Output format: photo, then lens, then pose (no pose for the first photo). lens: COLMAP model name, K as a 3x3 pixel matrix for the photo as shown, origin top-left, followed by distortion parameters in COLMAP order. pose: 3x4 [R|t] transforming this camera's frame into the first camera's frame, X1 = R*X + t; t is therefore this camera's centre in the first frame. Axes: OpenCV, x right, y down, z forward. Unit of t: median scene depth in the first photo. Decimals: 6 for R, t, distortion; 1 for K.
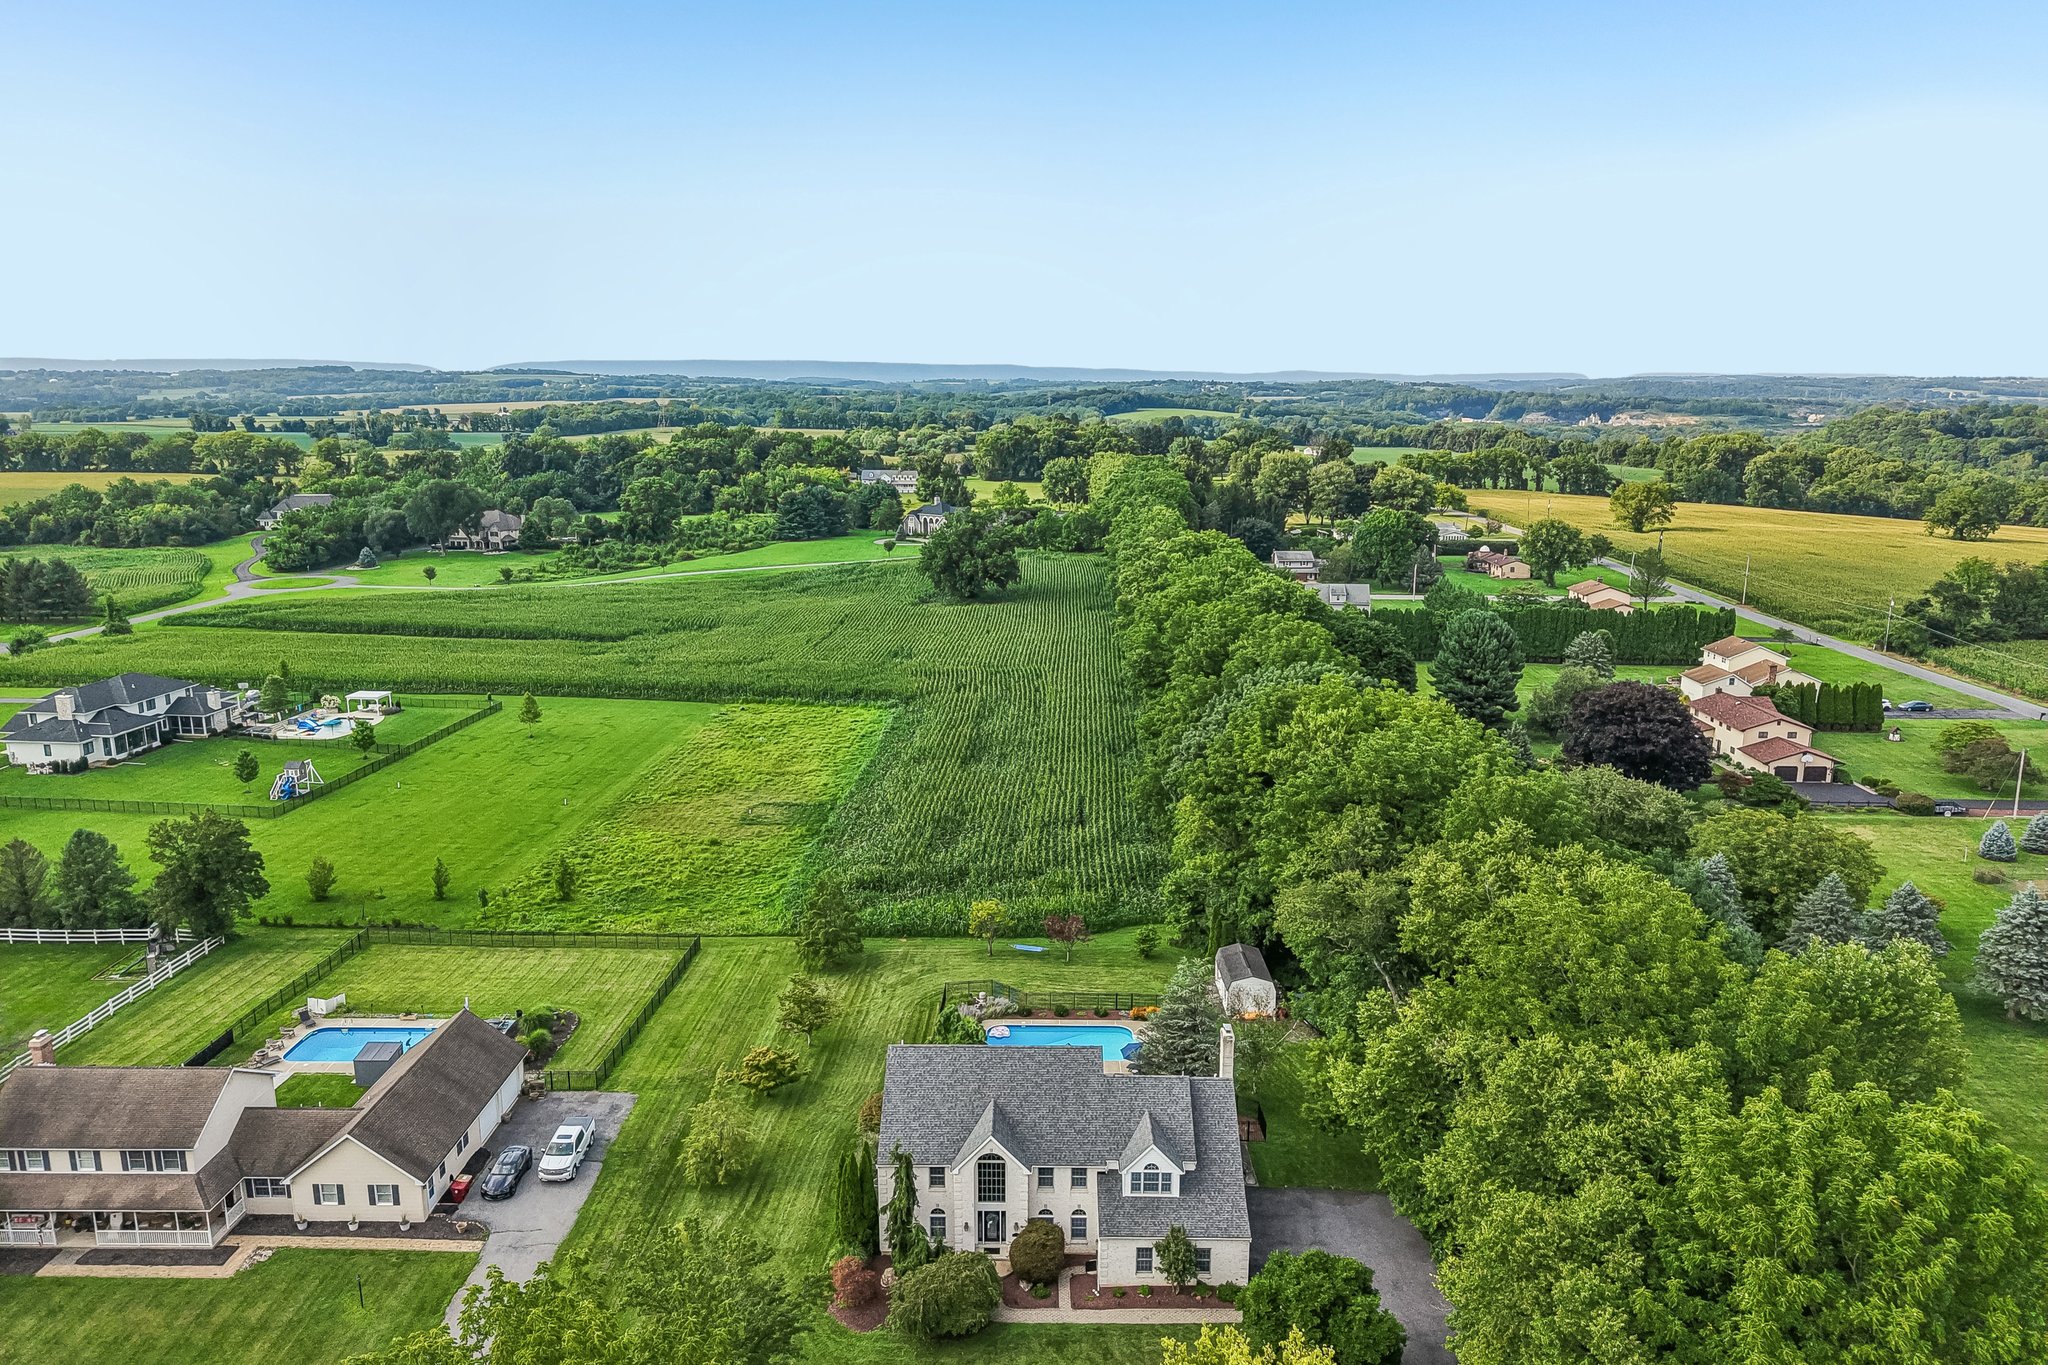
lens RADIAL K [[1367.4, 0, 1023.7], [0, 1367.4, 680.3], [0, 0, 1]] dist [0.048523, -0.054502]
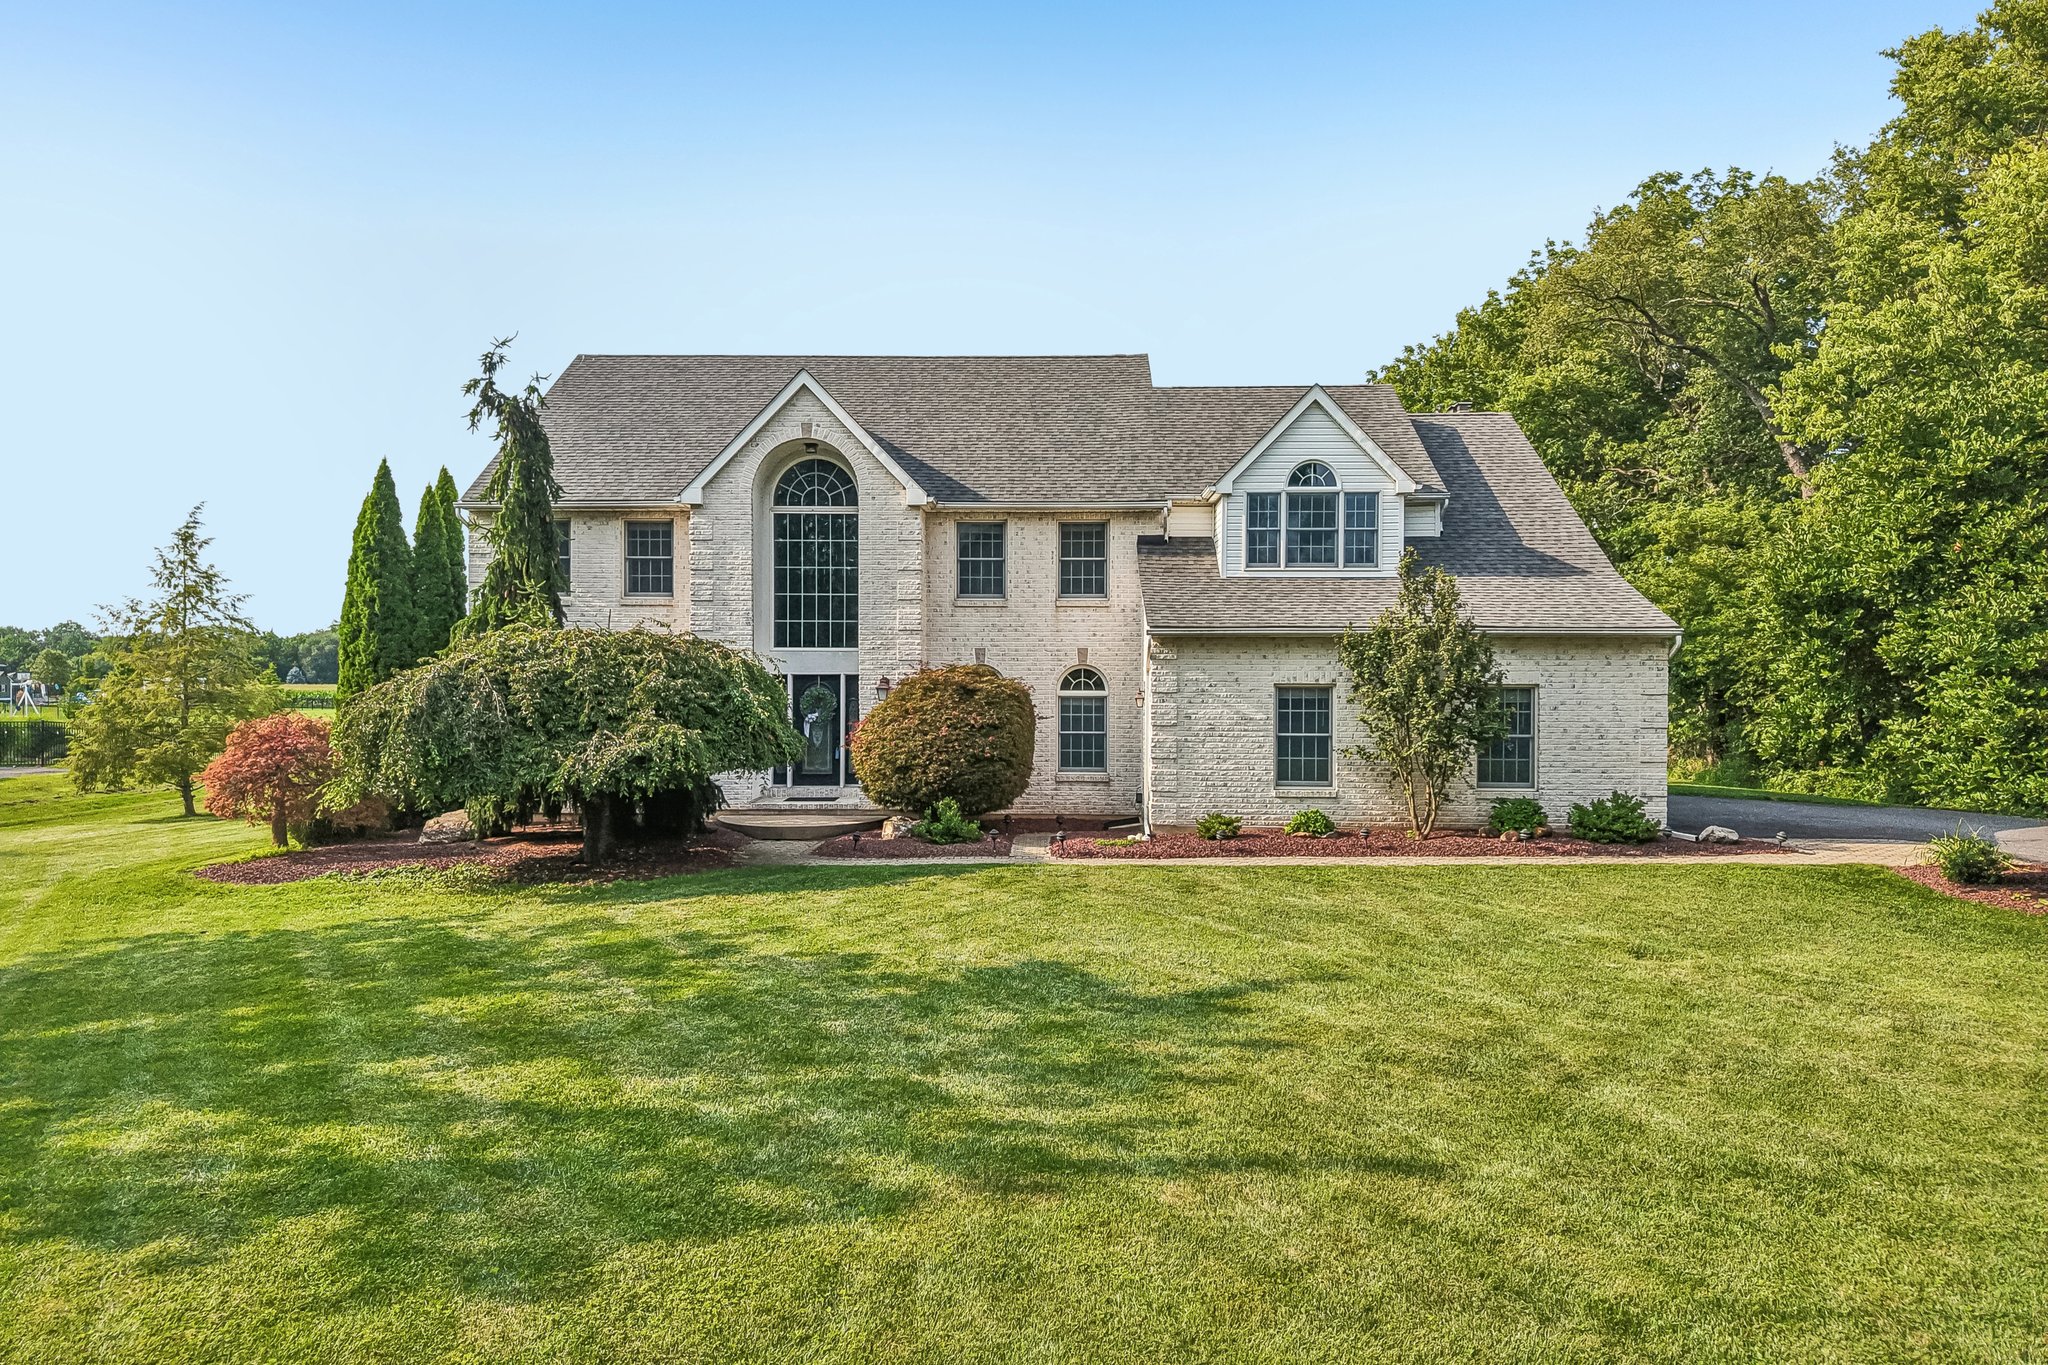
lens RADIAL K [[1367.4, 0, 1015.9], [0, 1367.4, 683.3], [0, 0, 1]] dist [0.048523, -0.054502]
pose [[0.999719, -0.000554, -0.023678, 0.020860], [-0.004424, 0.977764, -0.209663, 0.296920], [0.023267, 0.209709, 0.977487, 0.448899]]
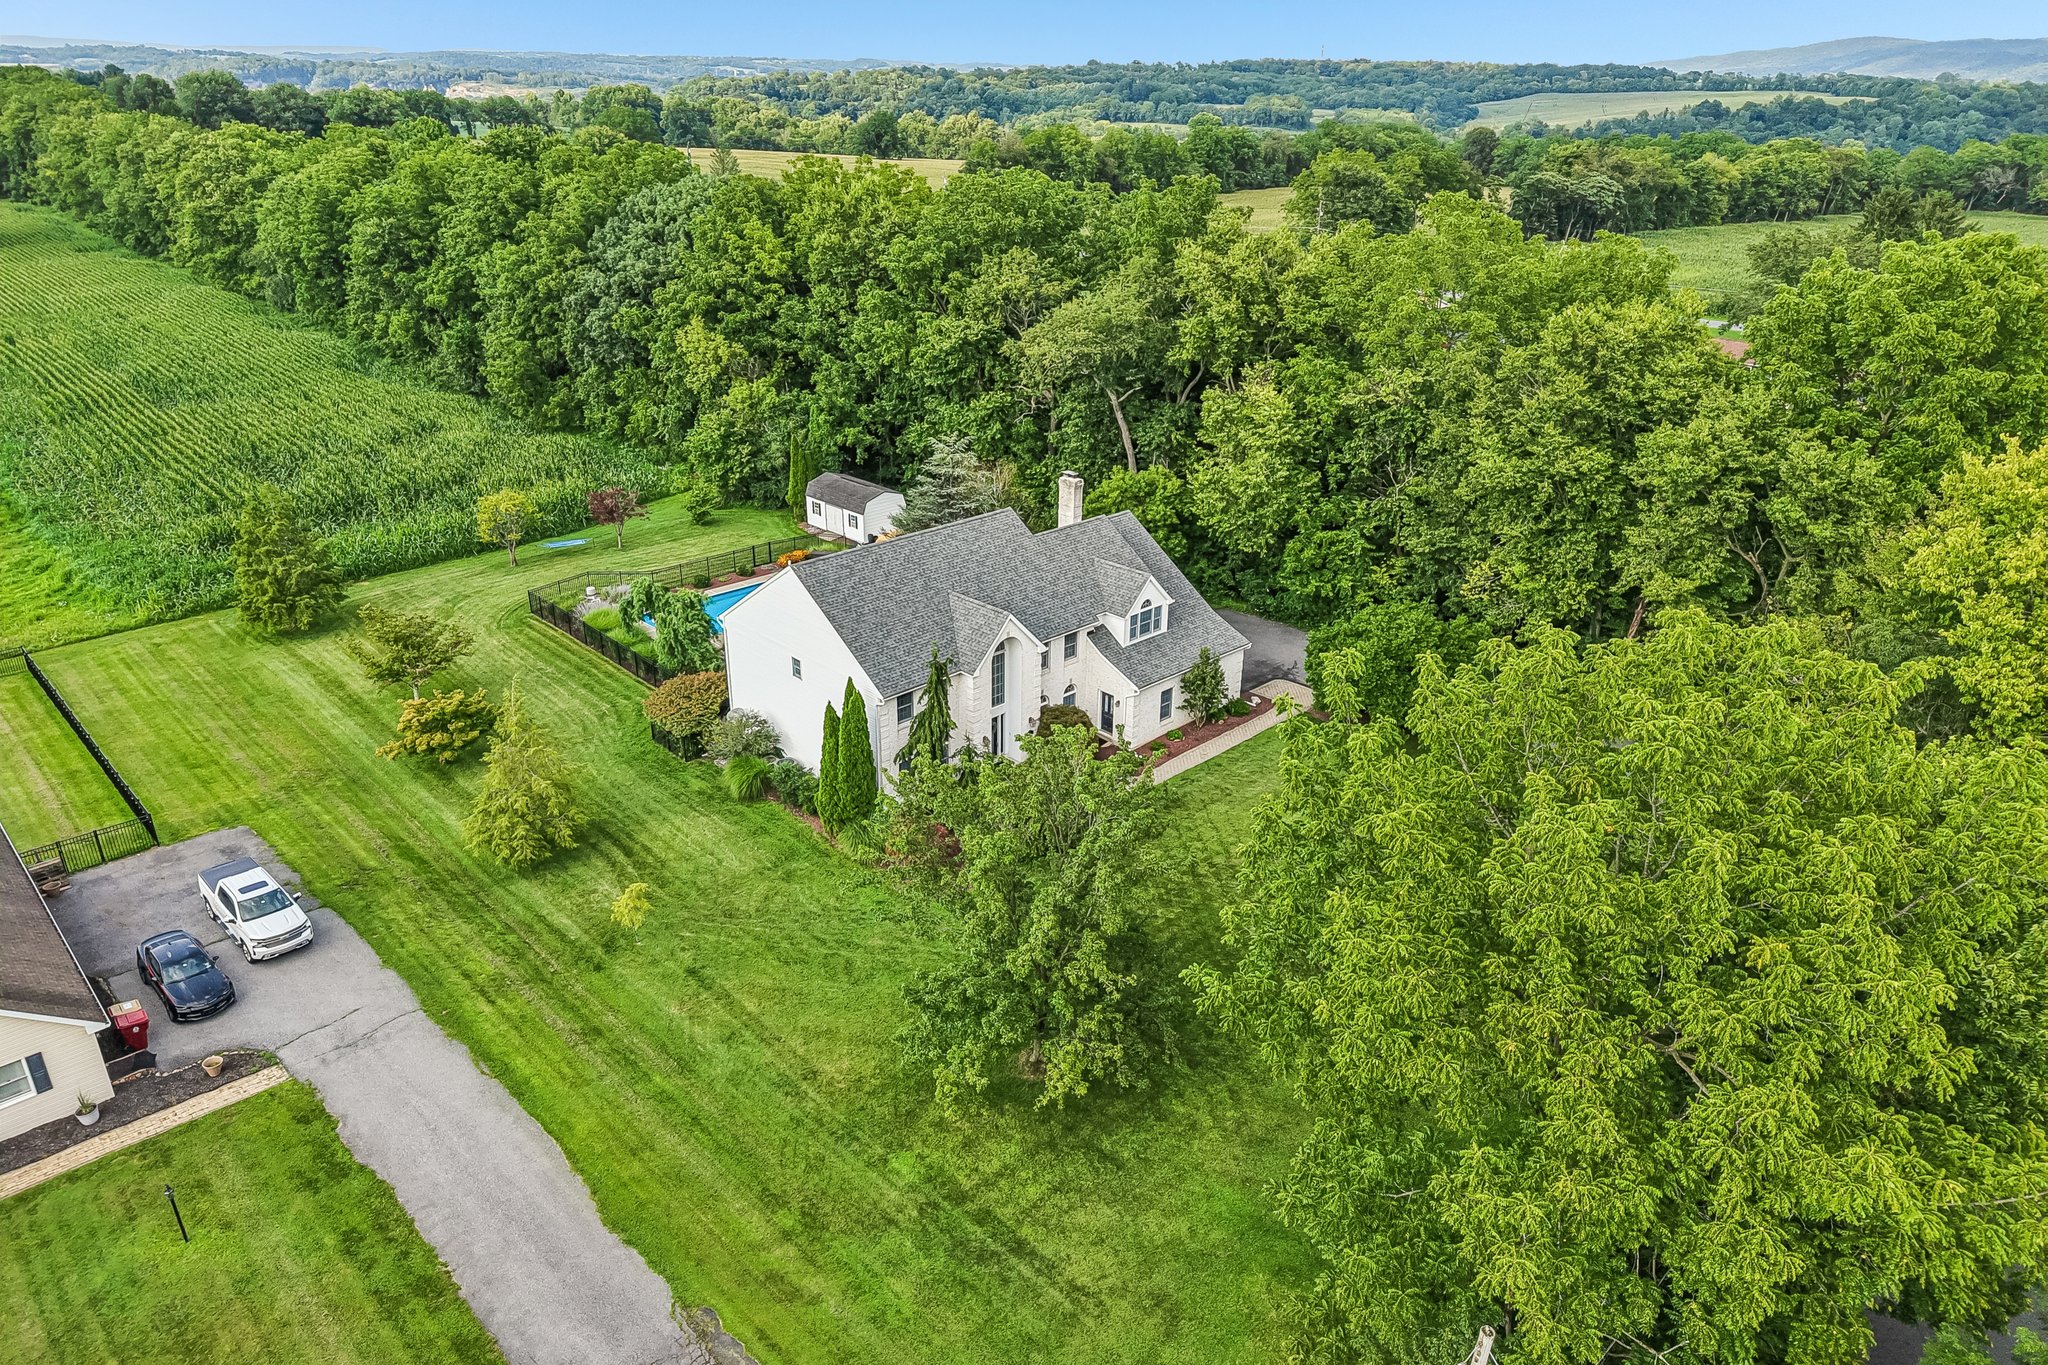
lens RADIAL K [[1367.4, 0, 1020.8], [0, 1367.4, 668.7], [0, 0, 1]] dist [0.048523, -0.054502]
pose [[0.712723, -0.274178, 0.645642, -0.329836], [0.139246, 0.957428, 0.252868, 0.107391], [-0.687486, -0.090322, 0.720559, 0.282248]]
